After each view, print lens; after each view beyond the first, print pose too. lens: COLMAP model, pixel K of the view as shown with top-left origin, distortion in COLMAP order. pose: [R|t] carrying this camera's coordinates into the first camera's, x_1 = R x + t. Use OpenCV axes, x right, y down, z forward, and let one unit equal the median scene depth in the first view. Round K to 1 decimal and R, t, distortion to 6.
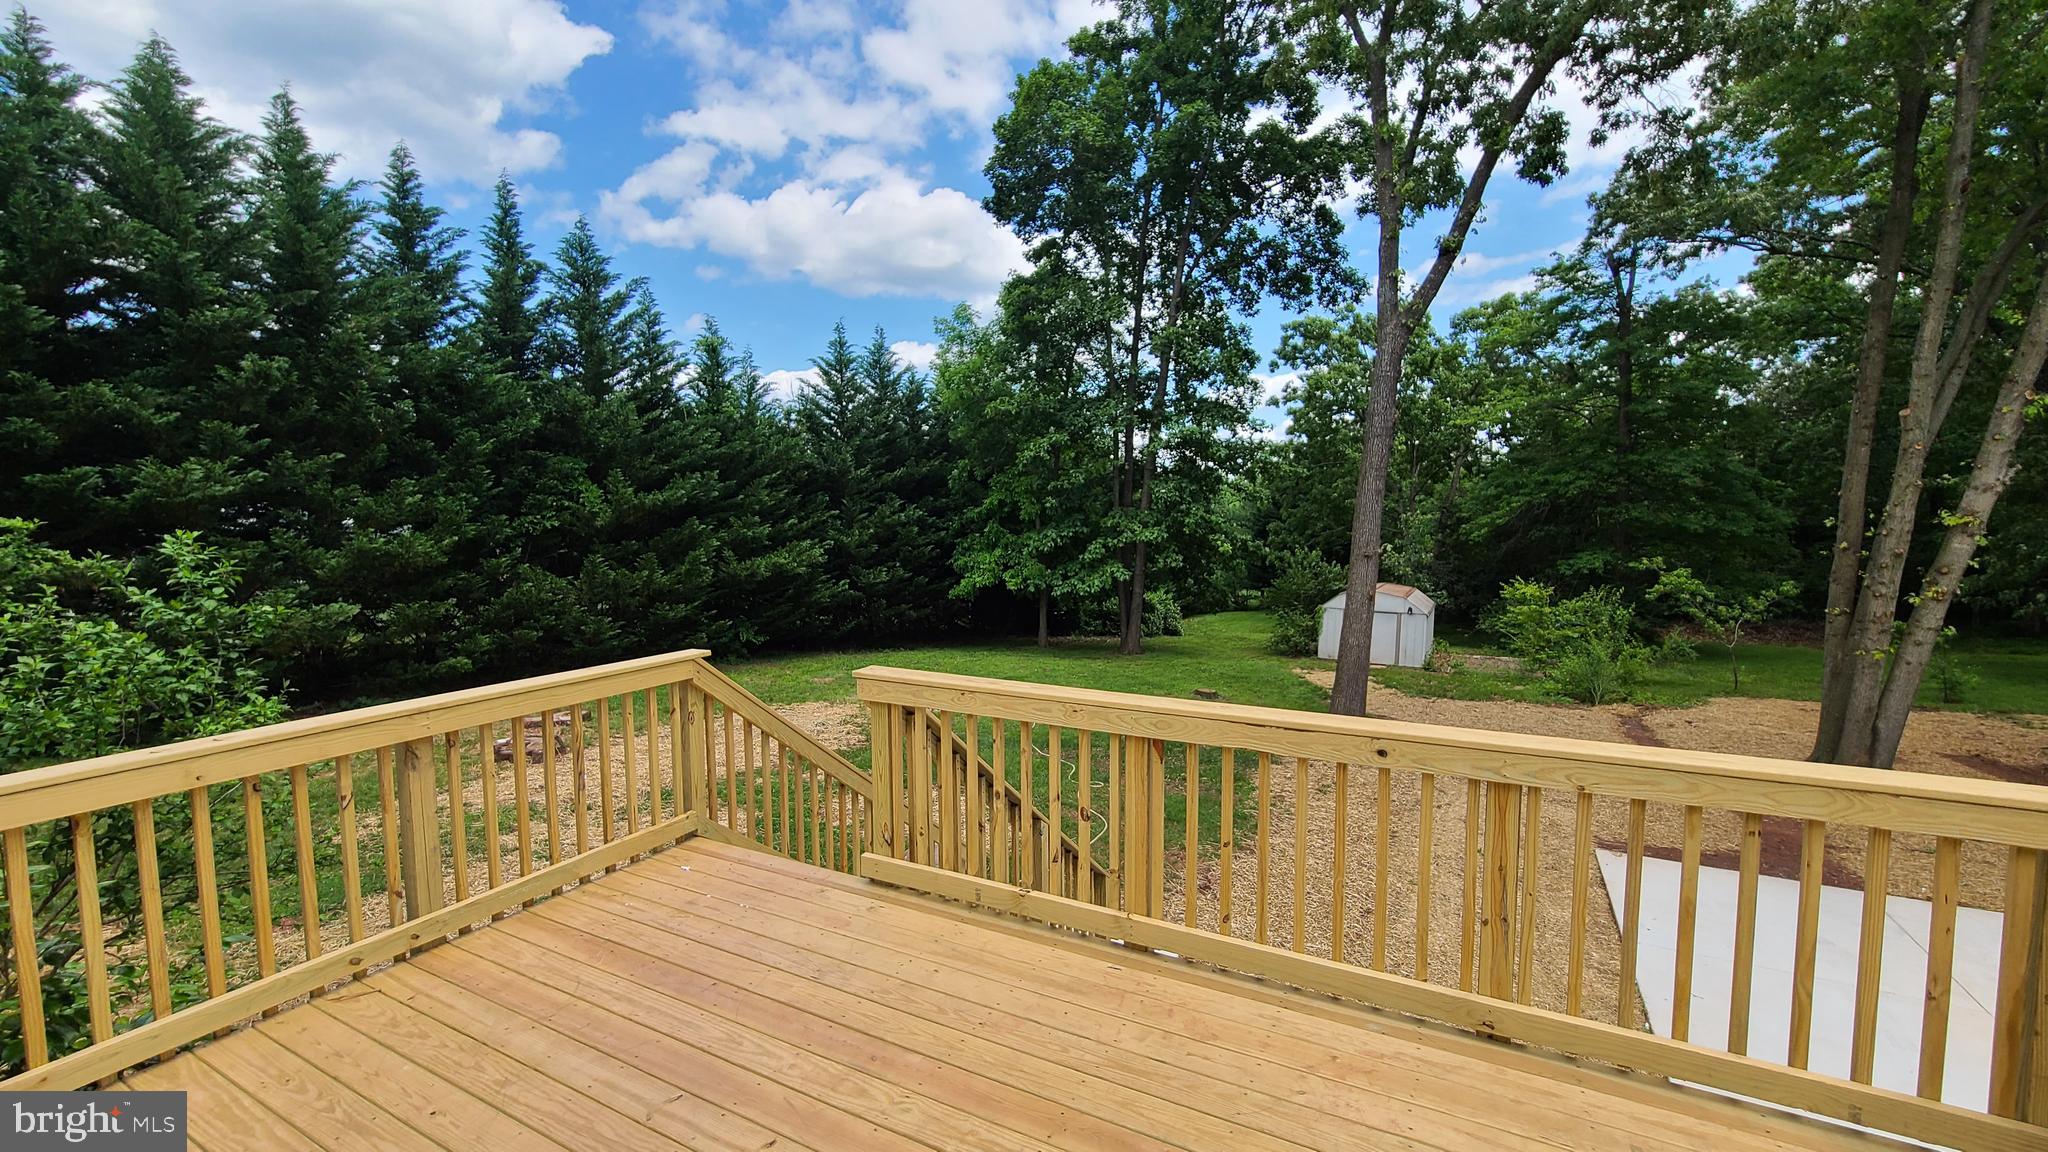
lens RADIAL K [[841.8, 0, 1018.2], [0, 841.8, 565.7], [0, 0, 1]] dist [-0.003053, 0.000014]
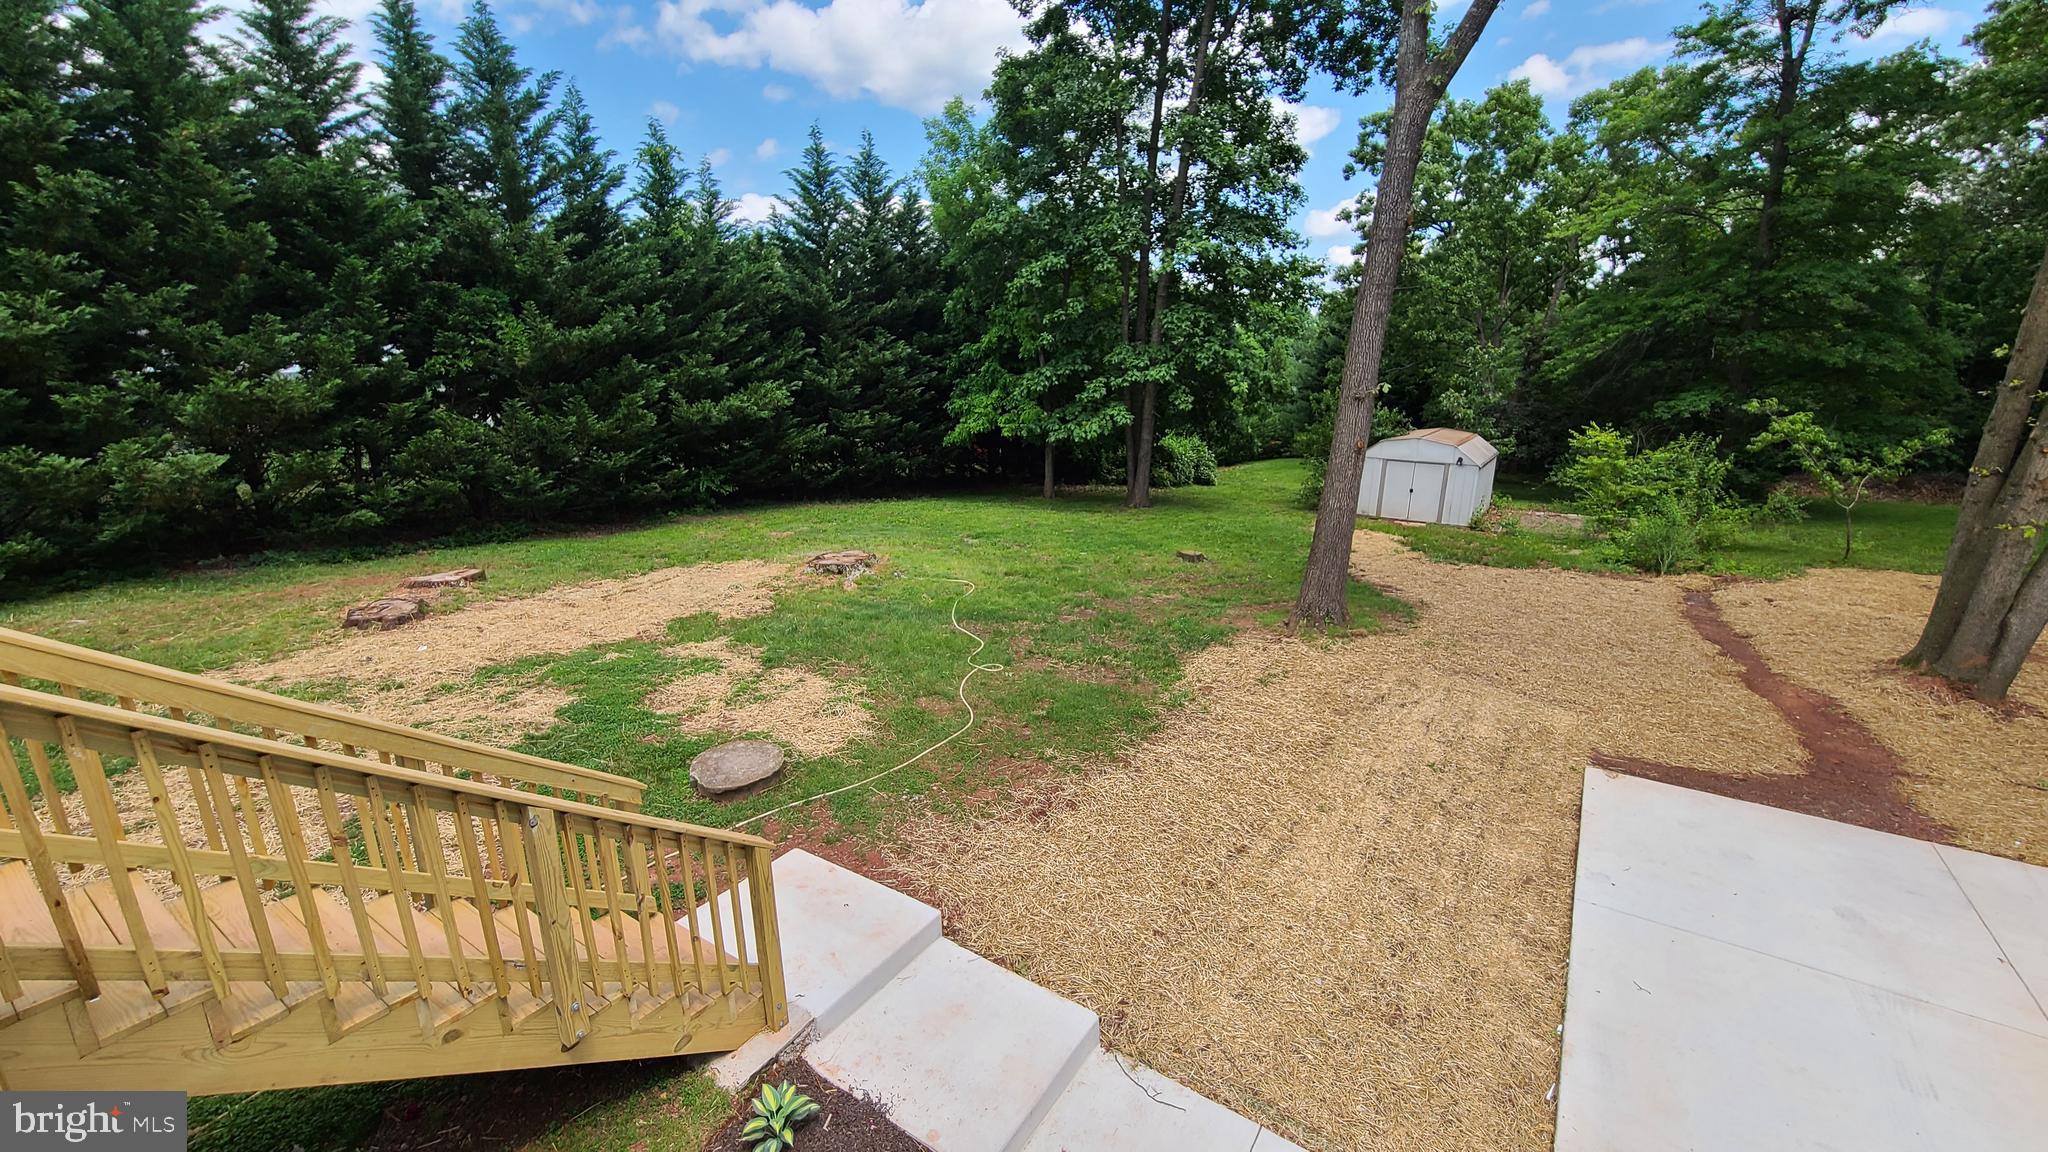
lens RADIAL K [[841.8, 0, 1017.1], [0, 841.8, 569.5], [0, 0, 1]] dist [-0.003053, 0.000014]
pose [[0.995305, 0.016934, -0.095298, 0.109173], [0.001428, 0.981898, 0.189403, -0.002307], [0.096780, -0.188650, 0.977264, 0.096158]]
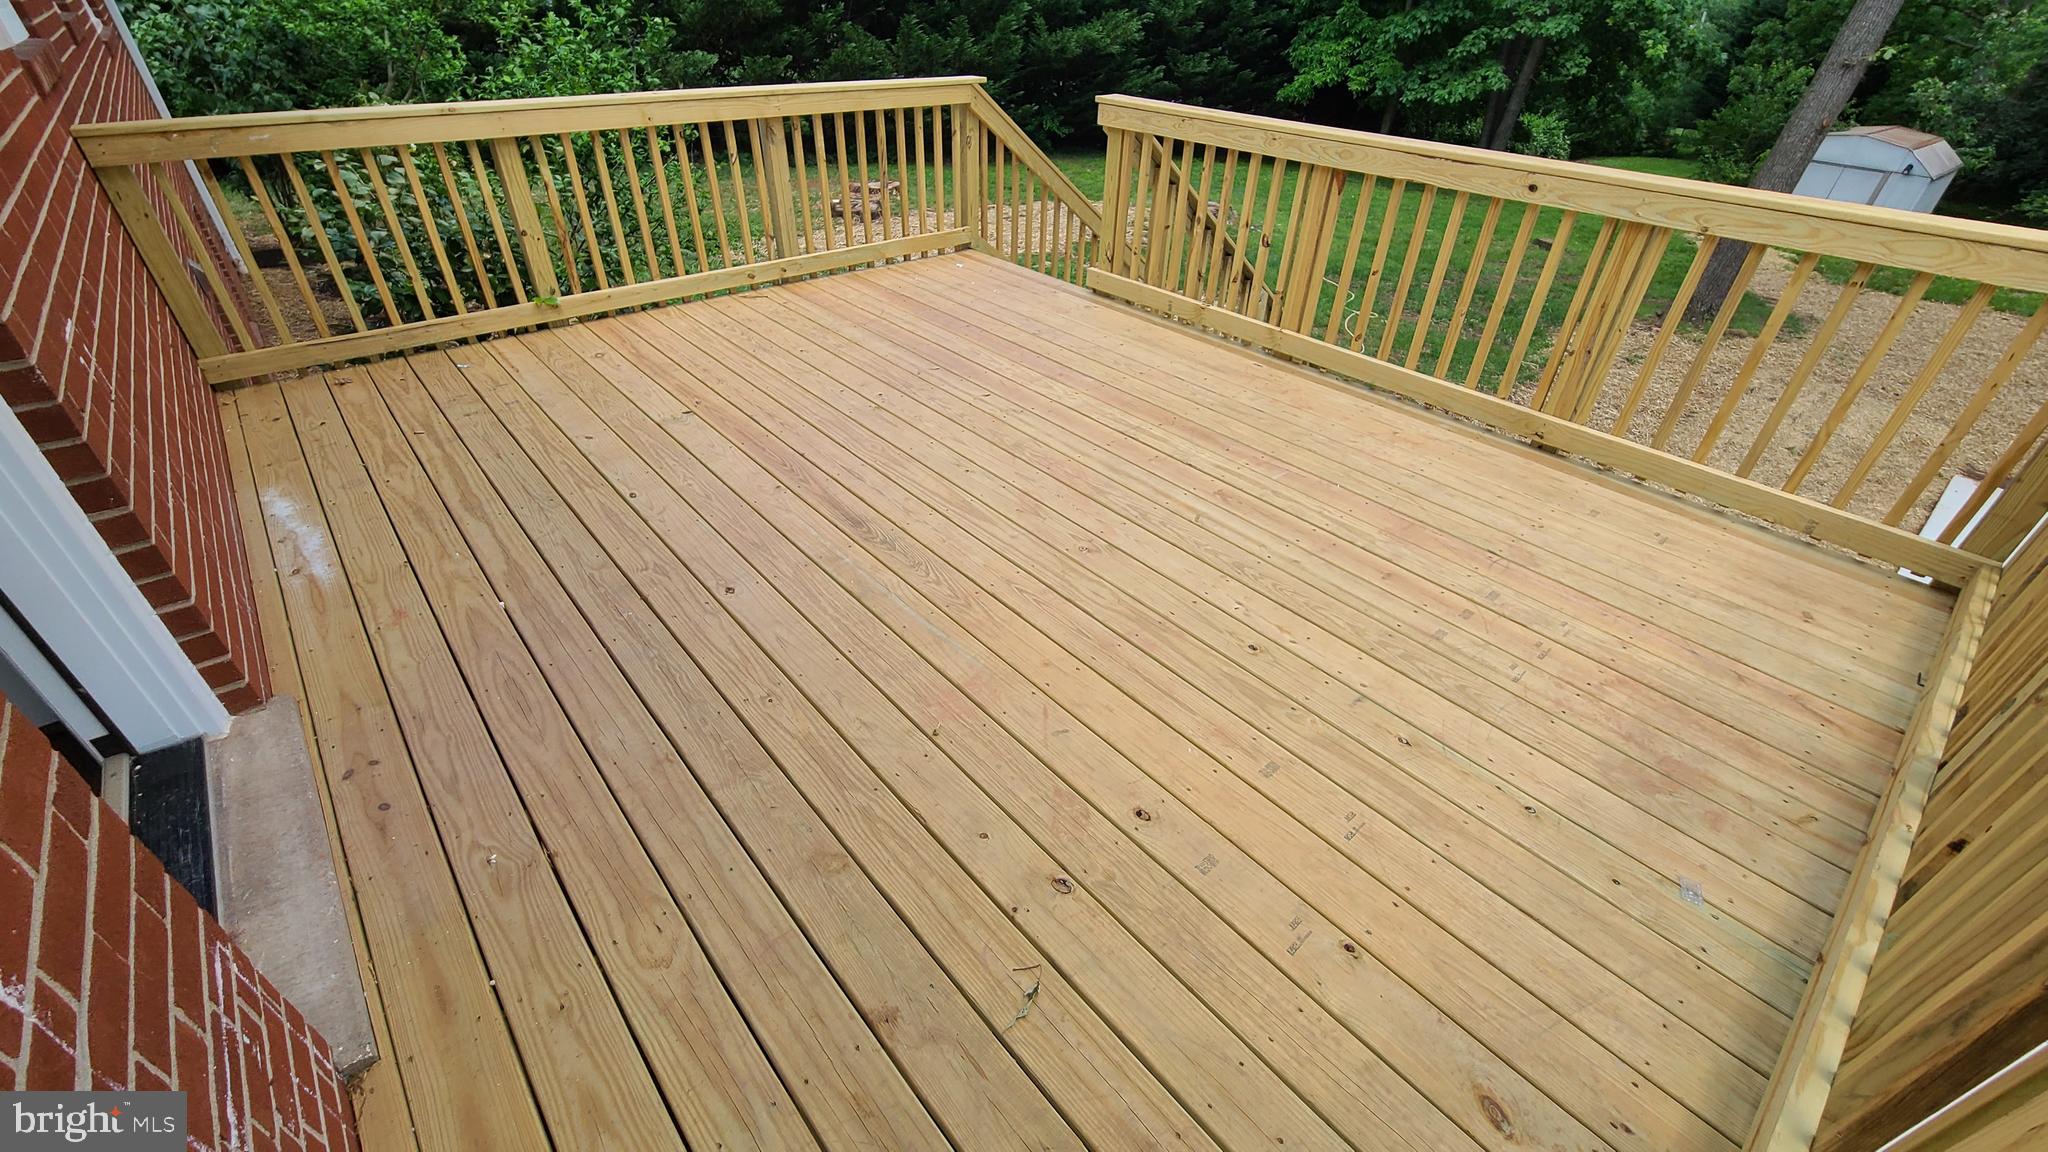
lens RADIAL K [[841.8, 0, 1014.6], [0, 841.8, 571.4], [0, 0, 1]] dist [-0.003053, 0.000014]
pose [[0.932042, 0.233503, -0.277081, 0.026593], [-0.056516, 0.848999, 0.525364, 0.013100], [0.357916, -0.474002, 0.804499, -0.040657]]
